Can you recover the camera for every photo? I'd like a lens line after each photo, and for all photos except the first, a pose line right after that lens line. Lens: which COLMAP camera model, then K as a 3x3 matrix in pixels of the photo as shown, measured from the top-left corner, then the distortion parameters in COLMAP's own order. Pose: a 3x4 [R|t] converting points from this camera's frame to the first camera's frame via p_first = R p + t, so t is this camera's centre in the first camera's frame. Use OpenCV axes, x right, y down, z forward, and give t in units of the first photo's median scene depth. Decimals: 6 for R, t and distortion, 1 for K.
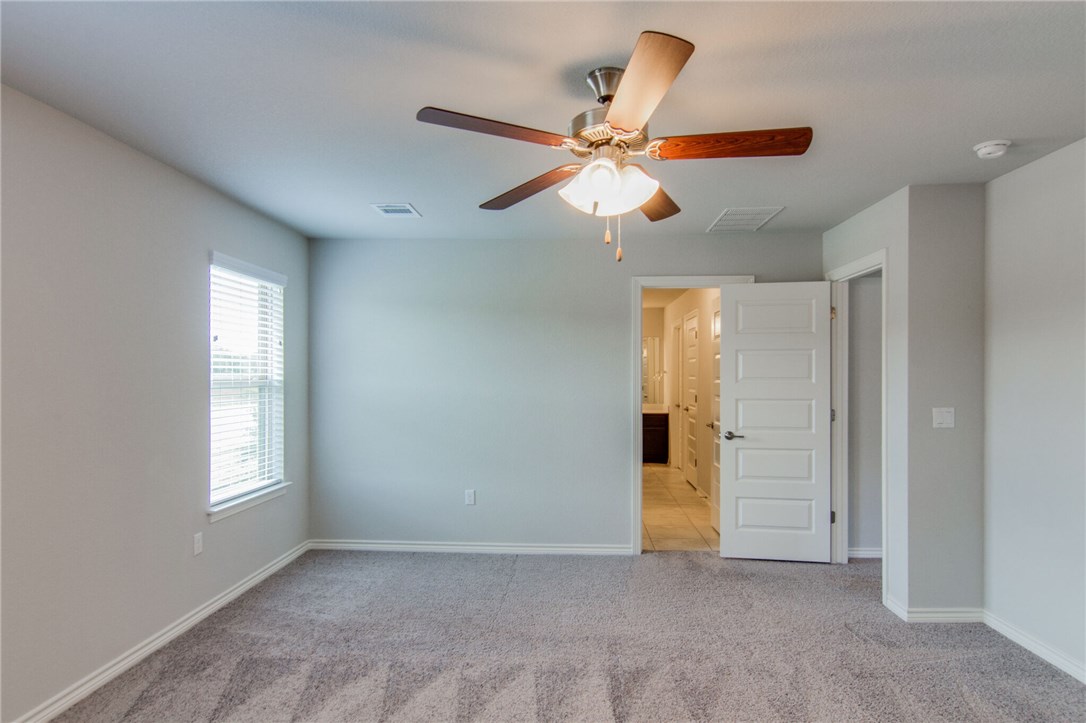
lens RADIAL K [[649.4, 0, 540.5], [0, 649.4, 363.5], [0, 0, 1]] dist [0.002136, 0.000333]
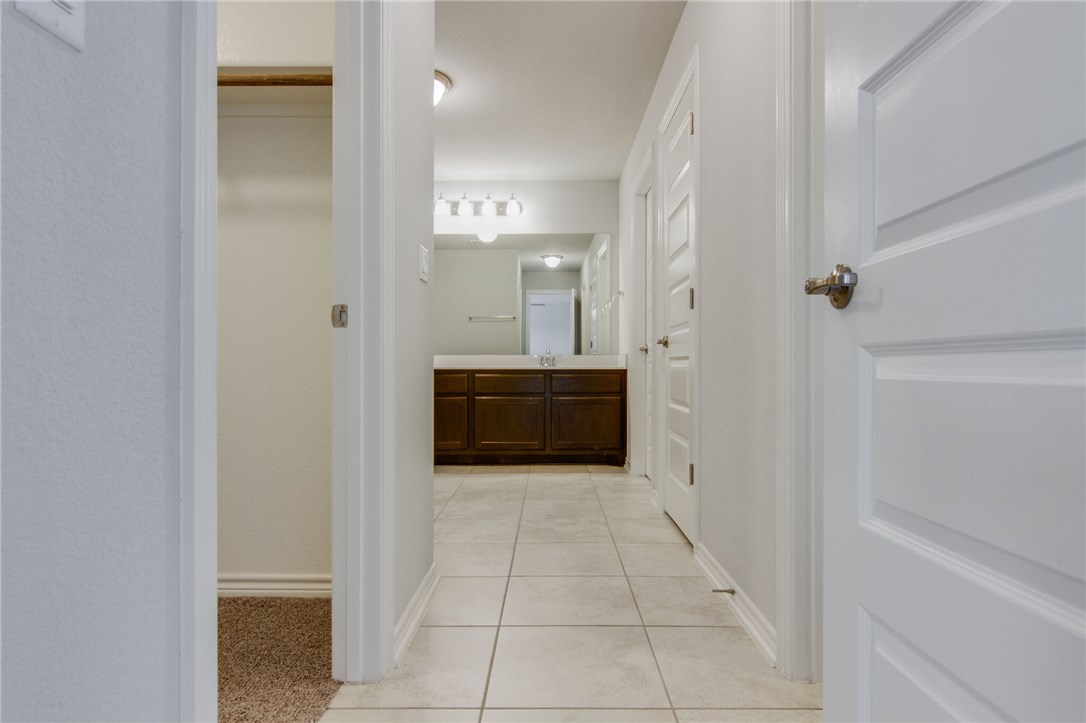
lens RADIAL K [[649.4, 0, 540.5], [0, 649.4, 363.5], [0, 0, 1]] dist [0.002136, 0.000333]
pose [[0.998914, -0.003535, 0.046467, 0.116675], [0.002927, 0.999909, 0.013139, 0.072765], [-0.046509, -0.012989, 0.998833, 0.543032]]
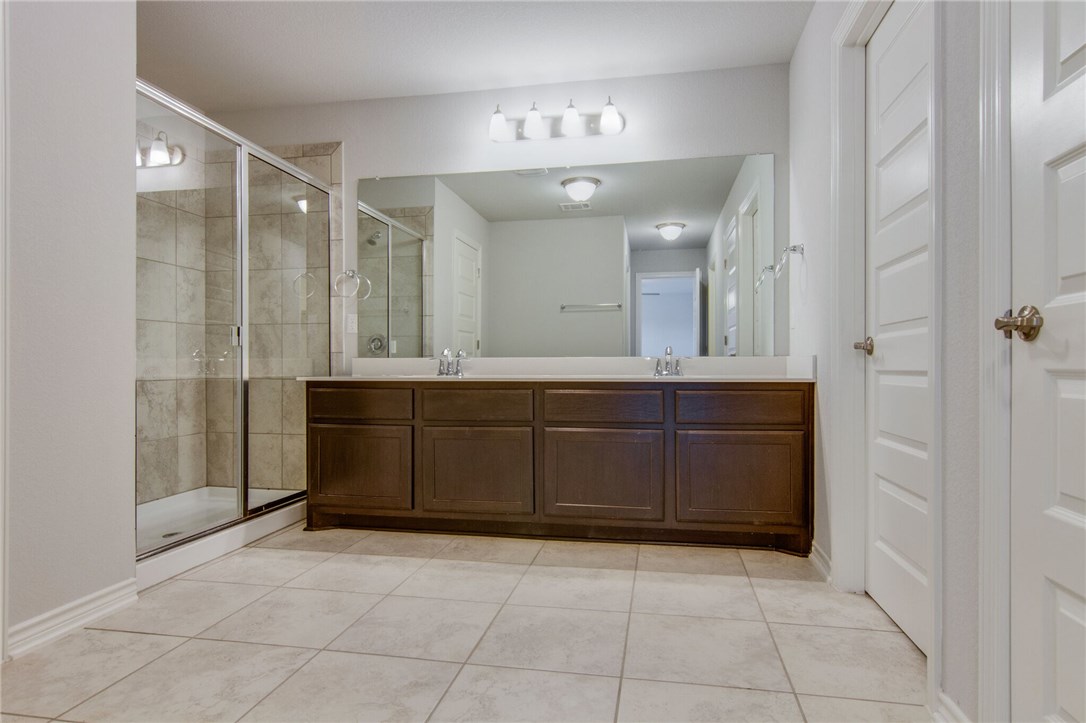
lens RADIAL K [[649.4, 0, 540.5], [0, 649.4, 363.5], [0, 0, 1]] dist [0.002136, 0.000333]
pose [[0.992016, -0.004754, -0.126024, 0.126636], [0.006324, 0.999907, 0.012058, 0.071616], [0.125955, -0.012759, 0.991954, 0.781923]]
